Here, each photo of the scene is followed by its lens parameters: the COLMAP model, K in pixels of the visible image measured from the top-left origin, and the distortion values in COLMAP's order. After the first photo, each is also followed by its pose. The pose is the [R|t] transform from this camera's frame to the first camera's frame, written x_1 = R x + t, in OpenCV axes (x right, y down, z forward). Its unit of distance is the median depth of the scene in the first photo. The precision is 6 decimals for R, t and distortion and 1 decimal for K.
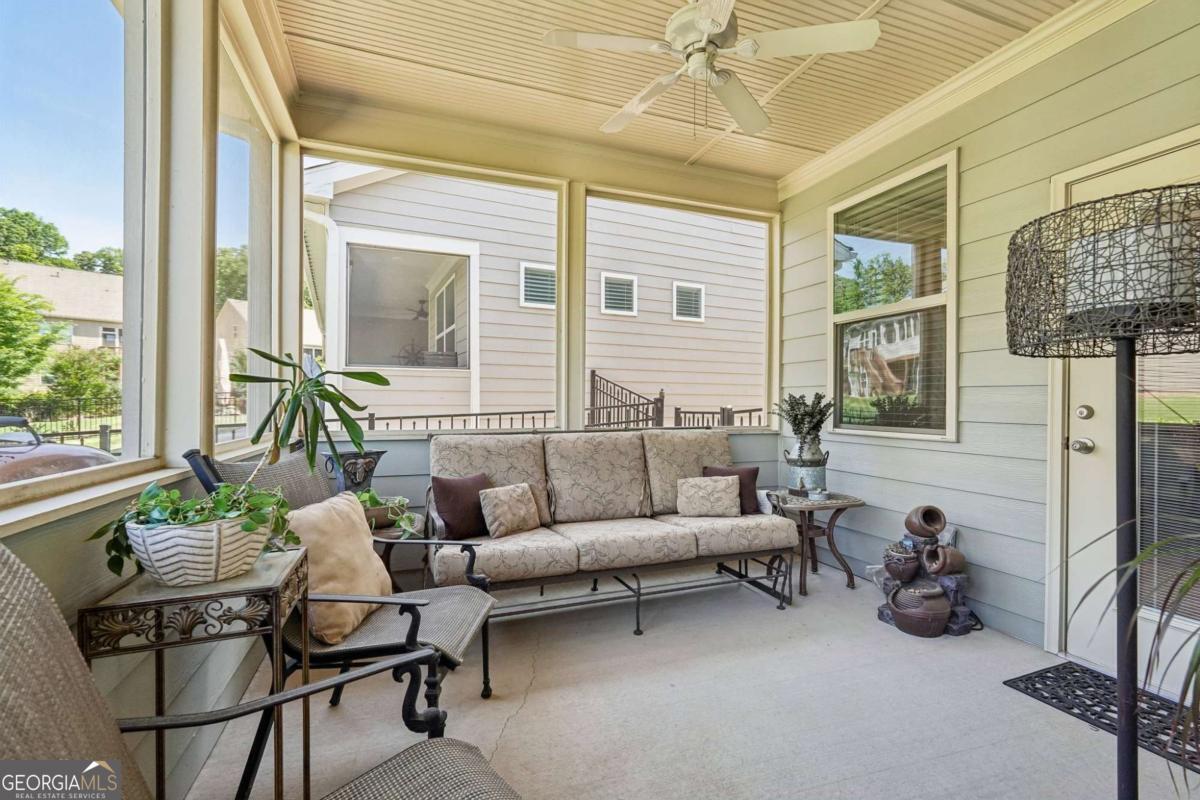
lens RADIAL K [[533.6, 0, 601.4], [0, 533.6, 402.7], [0, 0, 1]] dist [0.001613, 0.000274]
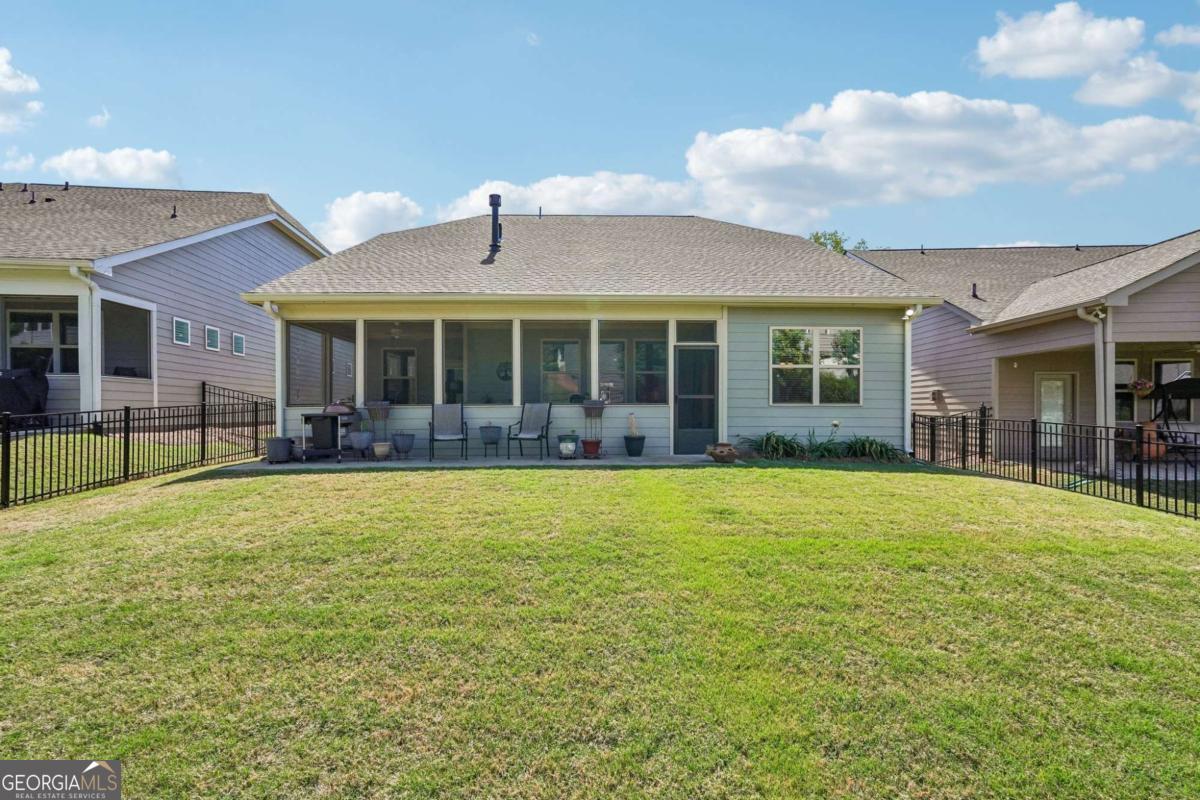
lens RADIAL K [[533.6, 0, 598.1], [0, 533.6, 400.9], [0, 0, 1]] dist [0.001613, 0.000274]
pose [[0.288610, 0.002831, 0.957443, -1.333733], [0.001020, 0.999994, -0.003264, 0.007887], [-0.957446, 0.001919, 0.288605, -0.742307]]
